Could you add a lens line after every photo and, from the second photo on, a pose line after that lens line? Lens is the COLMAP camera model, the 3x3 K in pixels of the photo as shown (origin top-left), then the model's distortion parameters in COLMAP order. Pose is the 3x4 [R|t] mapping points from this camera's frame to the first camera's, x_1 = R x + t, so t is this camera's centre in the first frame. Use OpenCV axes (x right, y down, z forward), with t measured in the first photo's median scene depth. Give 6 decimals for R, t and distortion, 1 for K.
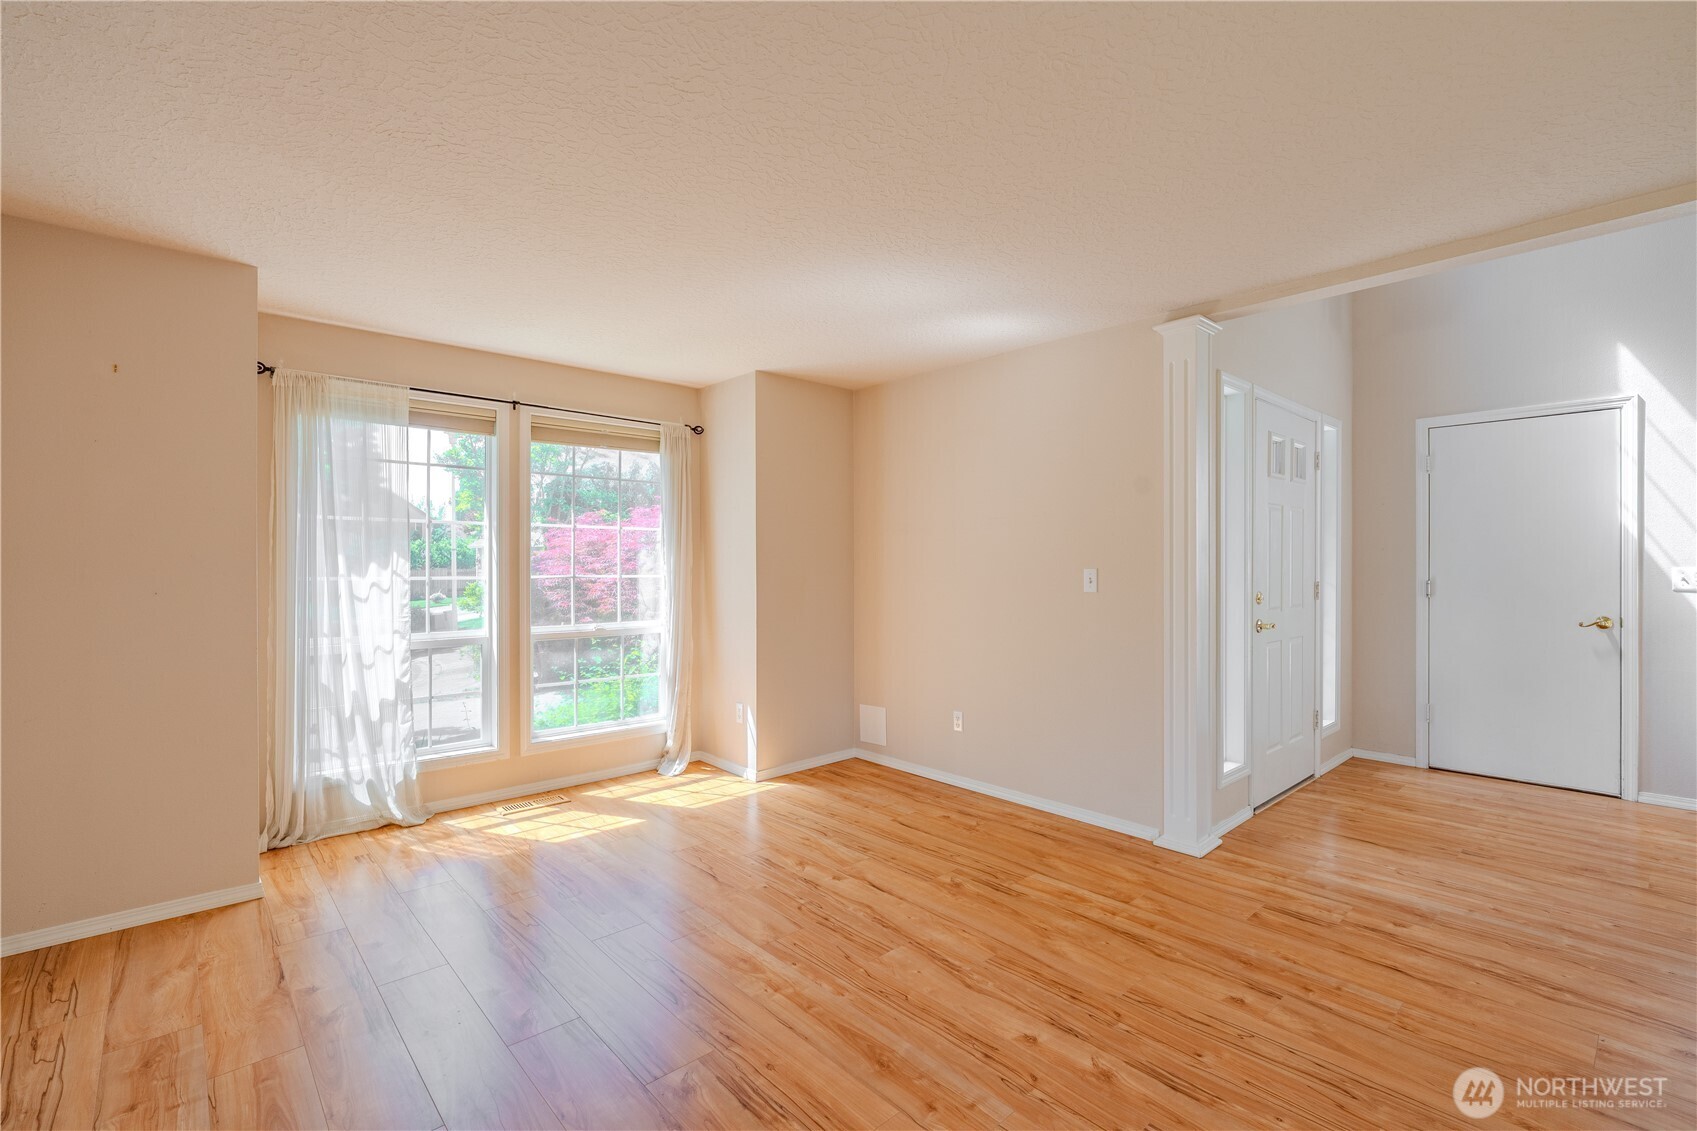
lens RADIAL K [[752.3, 0, 854.6], [0, 752.3, 567.5], [0, 0, 1]] dist [-0.008440, -0.000072]
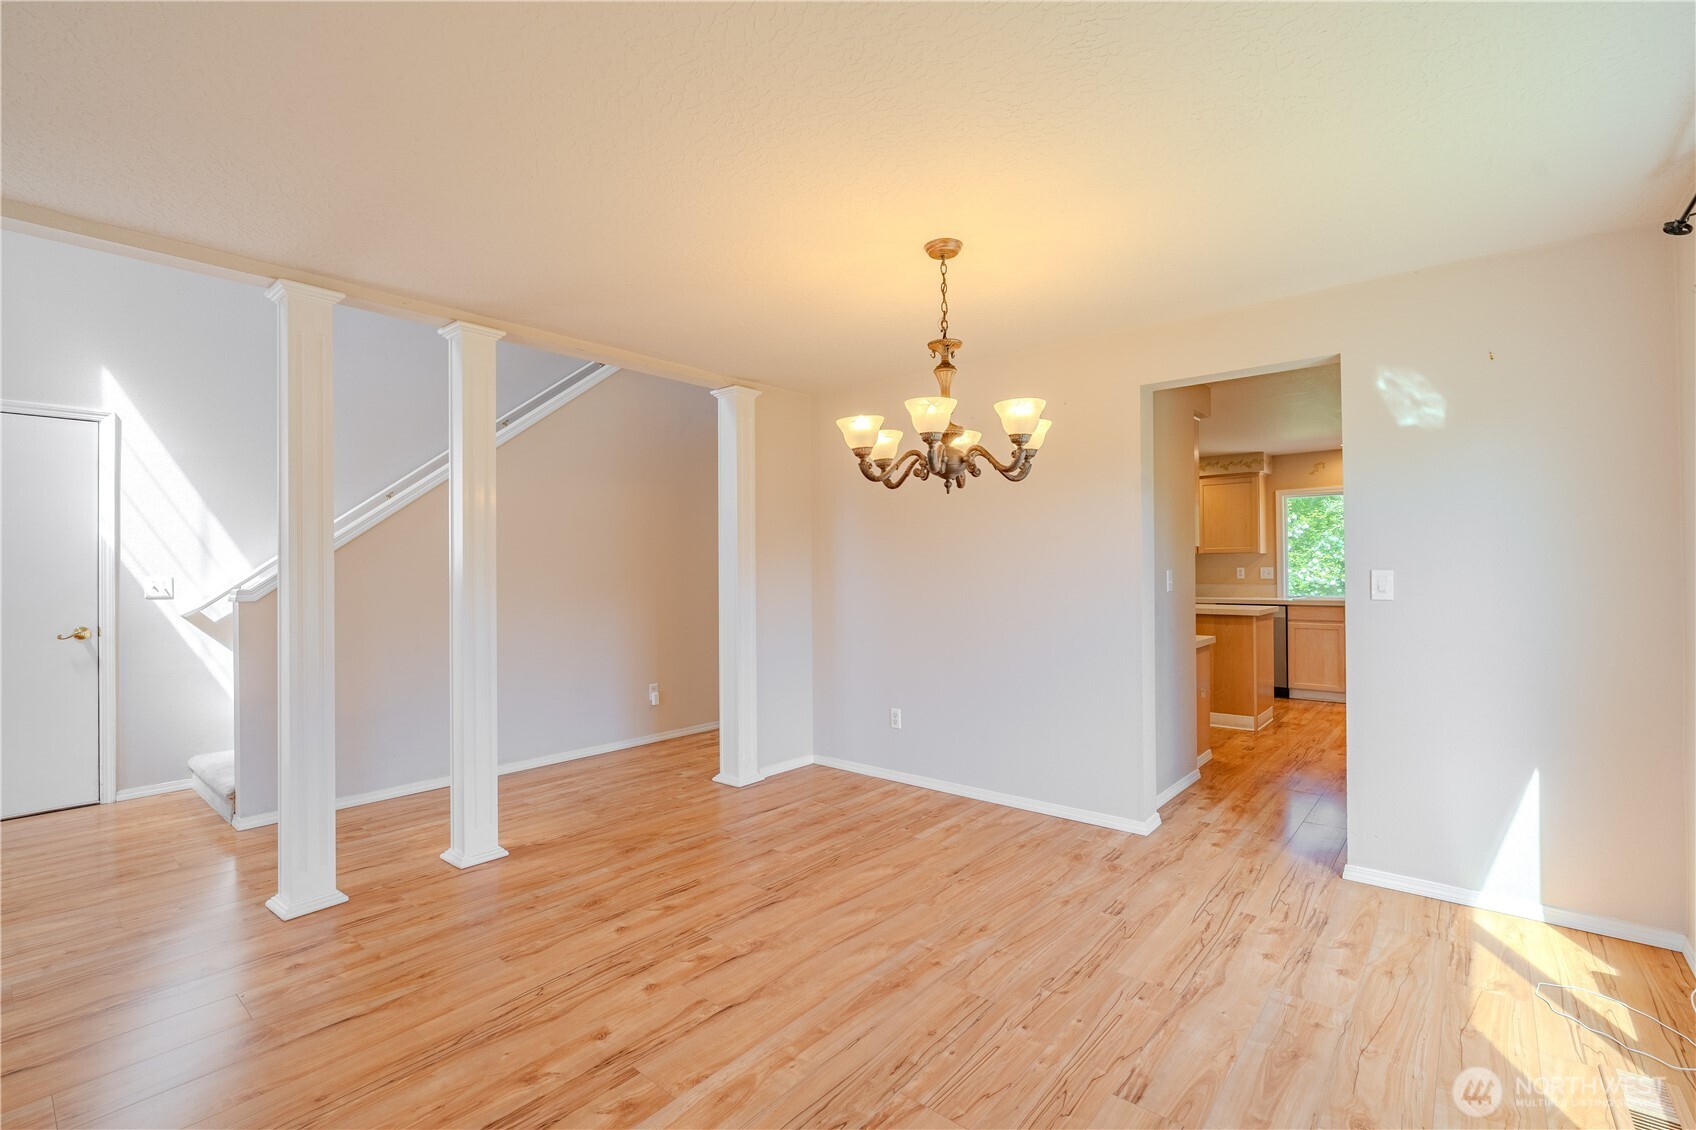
lens RADIAL K [[752.9, 0, 841.8], [0, 752.9, 565.7], [0, 0, 1]] dist [-0.007785, 0.000013]
pose [[-0.124815, 0.004478, 0.992170, -0.127539], [0.008505, 0.999958, -0.003444, -0.004739], [-0.992144, 0.008009, -0.124848, 0.124133]]
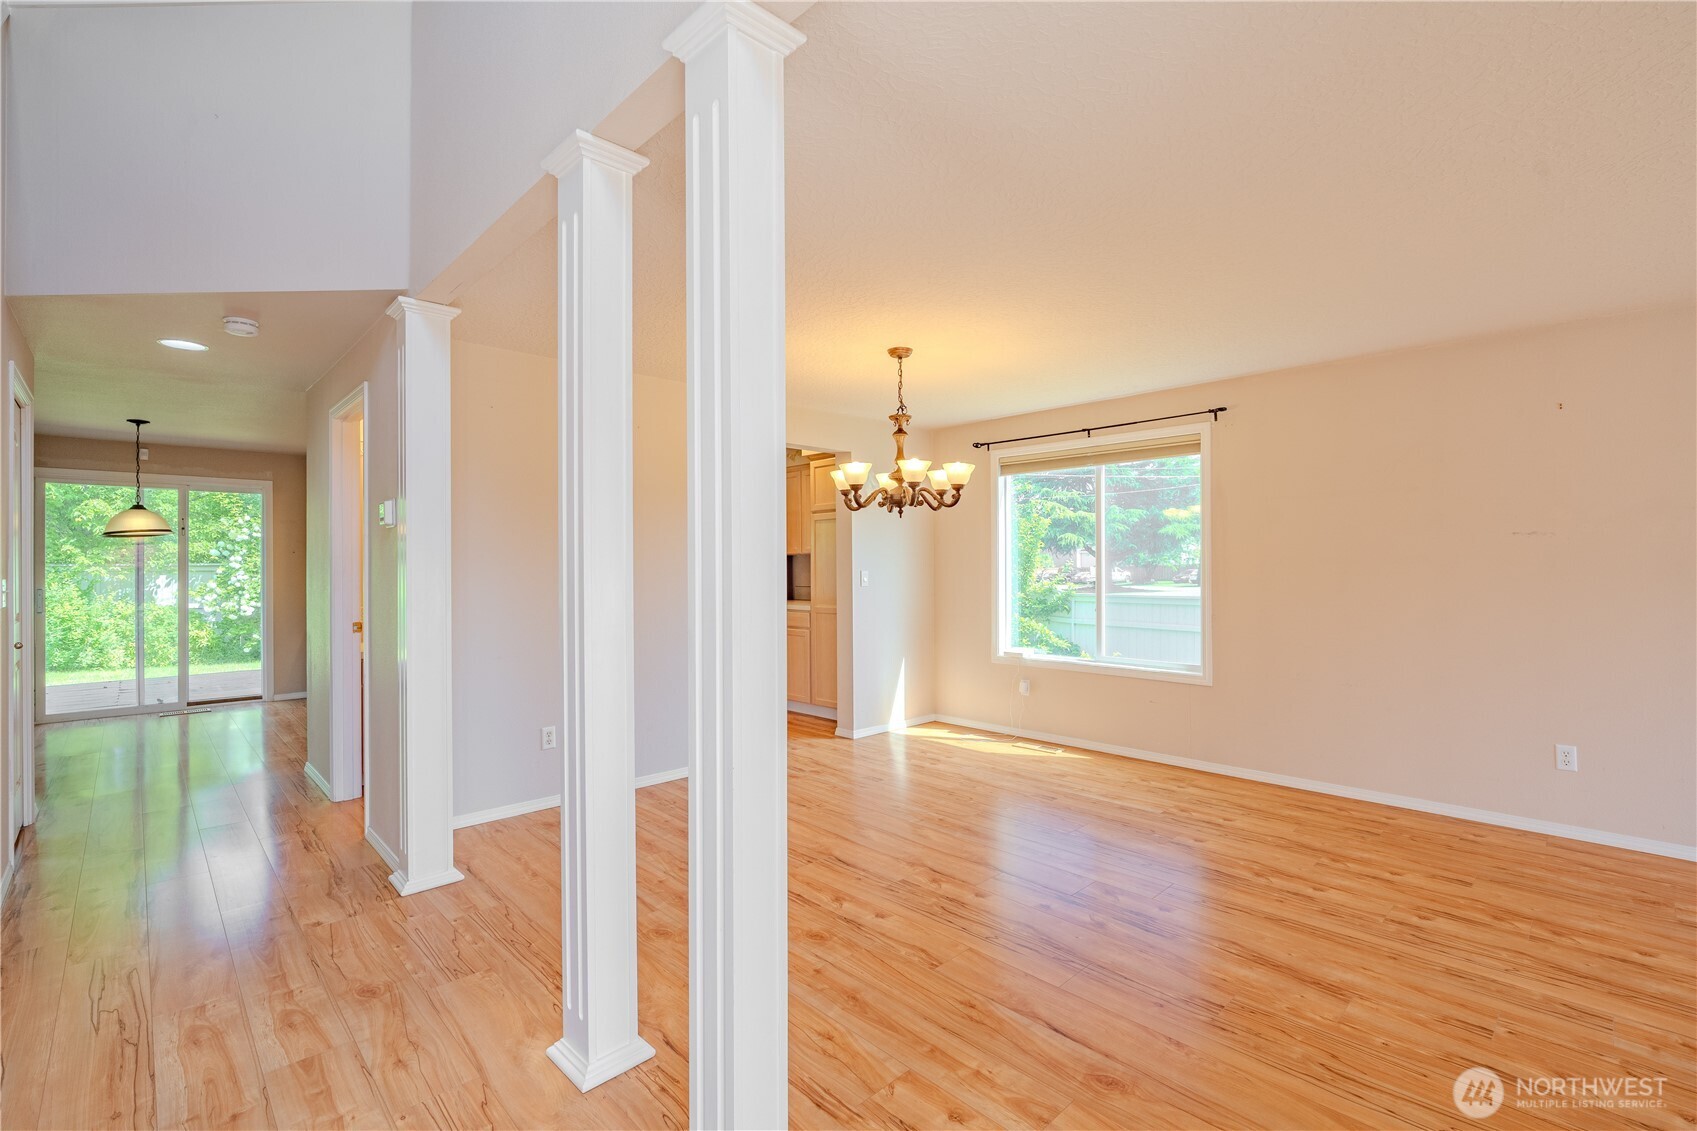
lens RADIAL K [[756.6, 0, 851.0], [0, 756.6, 562.9], [0, 0, 1]] dist [-0.008365, 0.000454]
pose [[-0.999545, 0.005512, -0.029653, 0.659486], [0.005674, 0.999970, -0.005365, -0.005957], [0.029622, -0.005531, -0.999546, 0.990238]]
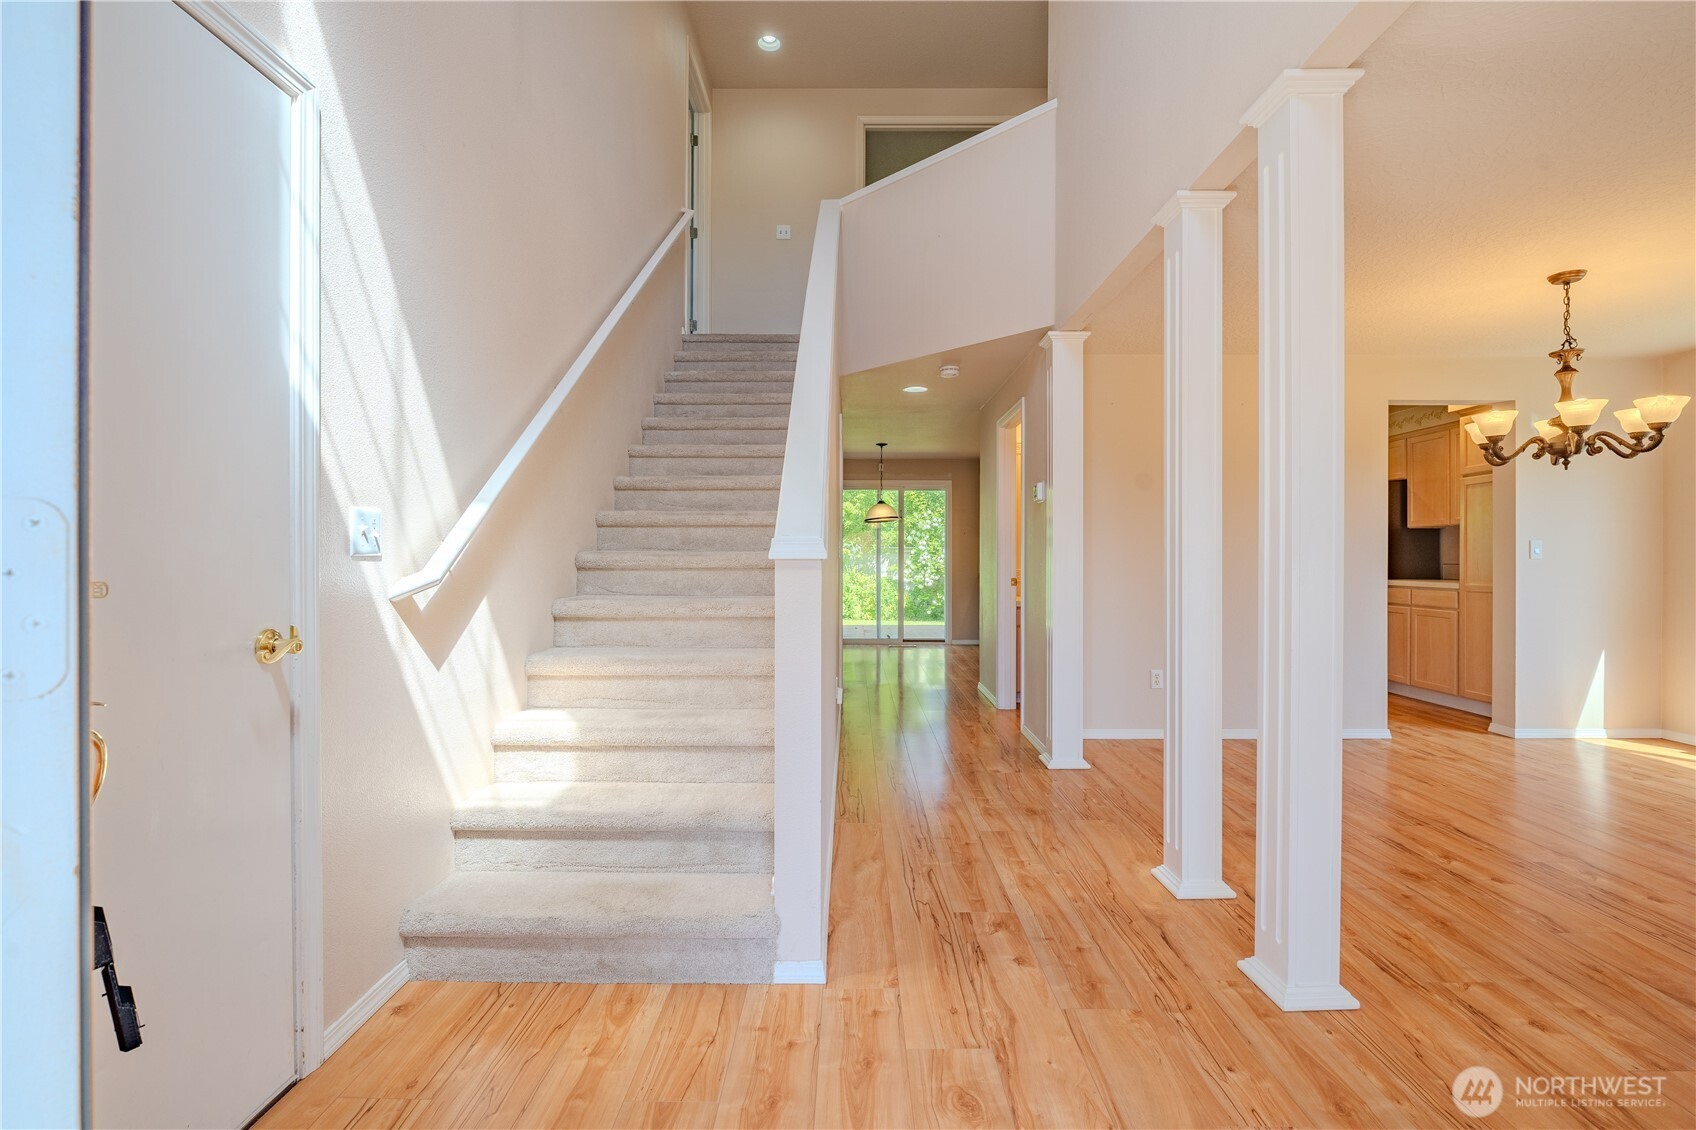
lens RADIAL K [[760.6, 0, 849.8], [0, 760.6, 559.5], [0, 0, 1]] dist [-0.005515, 0.000081]
pose [[-0.739446, -0.002861, 0.673210, 0.582847], [-0.001727, 0.999996, 0.002352, 0.032989], [-0.673214, 0.000576, -0.739448, 1.188969]]
